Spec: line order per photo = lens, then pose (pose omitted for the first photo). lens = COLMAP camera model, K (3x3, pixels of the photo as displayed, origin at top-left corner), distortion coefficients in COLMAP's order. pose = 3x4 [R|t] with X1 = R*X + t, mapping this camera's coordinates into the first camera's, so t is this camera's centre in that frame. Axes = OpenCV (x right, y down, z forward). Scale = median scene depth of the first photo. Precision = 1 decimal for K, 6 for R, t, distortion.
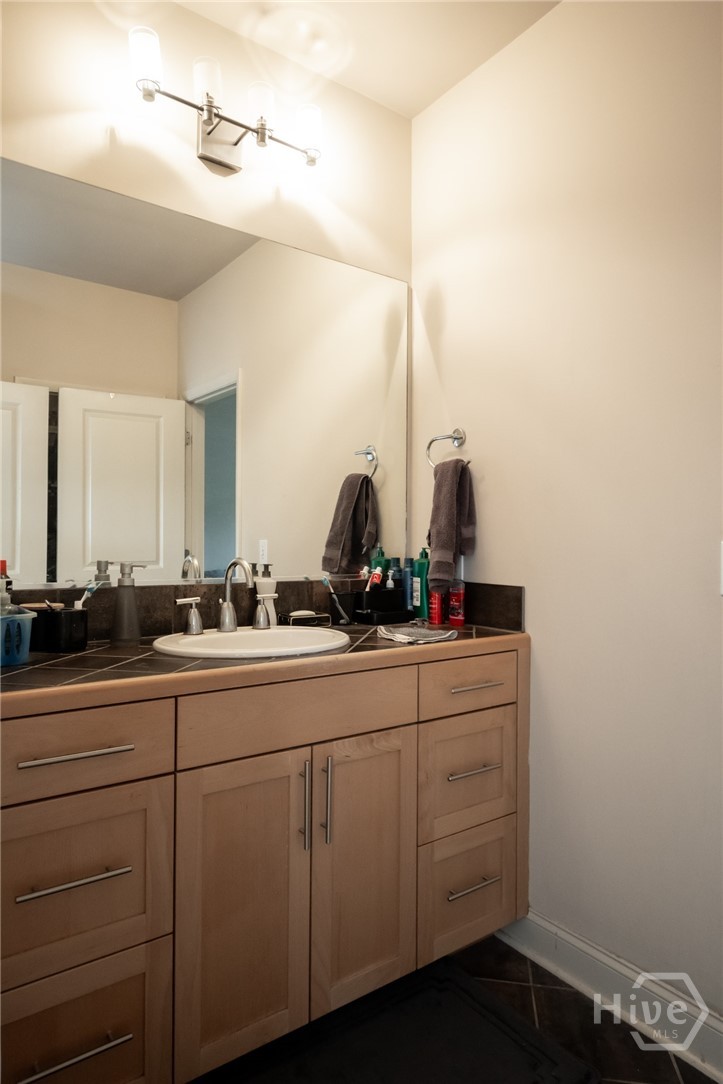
lens RADIAL K [[651.3, 0, 353.5], [0, 651.3, 540.7], [0, 0, 1]] dist [-0.004968, -0.000465]
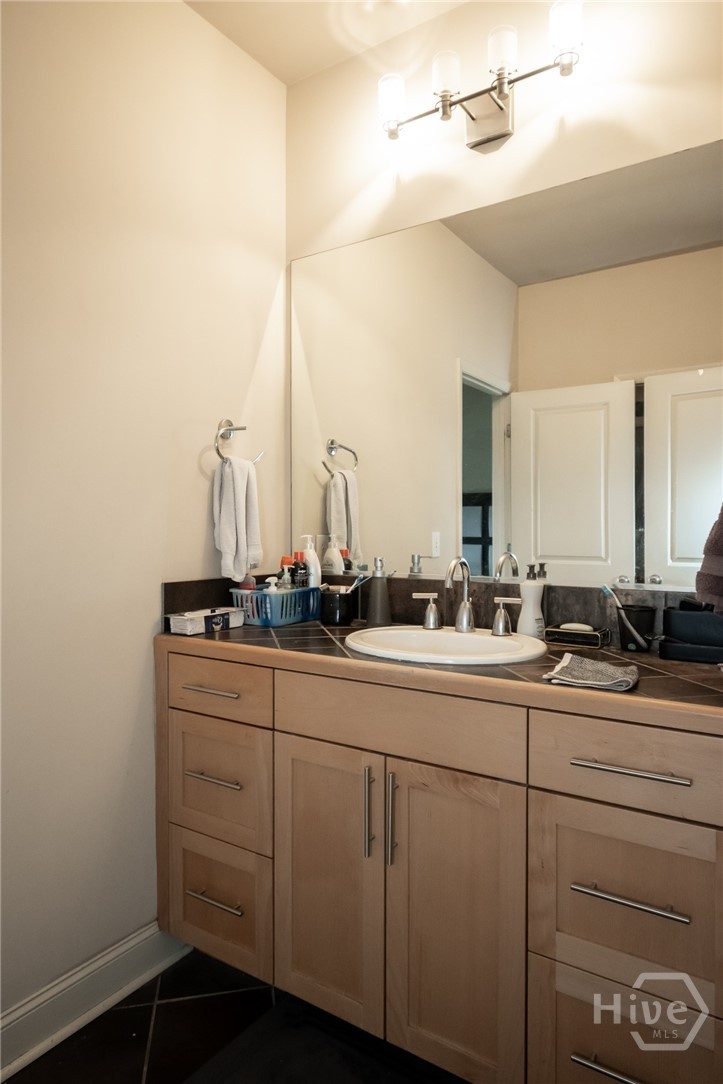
lens RADIAL K [[651.3, 0, 356.1], [0, 651.3, 539.8], [0, 0, 1]] dist [-0.004968, -0.000465]
pose [[0.367678, 0.012457, -0.929870, 0.669972], [0.003461, 0.999885, 0.014763, -0.013242], [0.929947, -0.008647, 0.367593, 0.510126]]
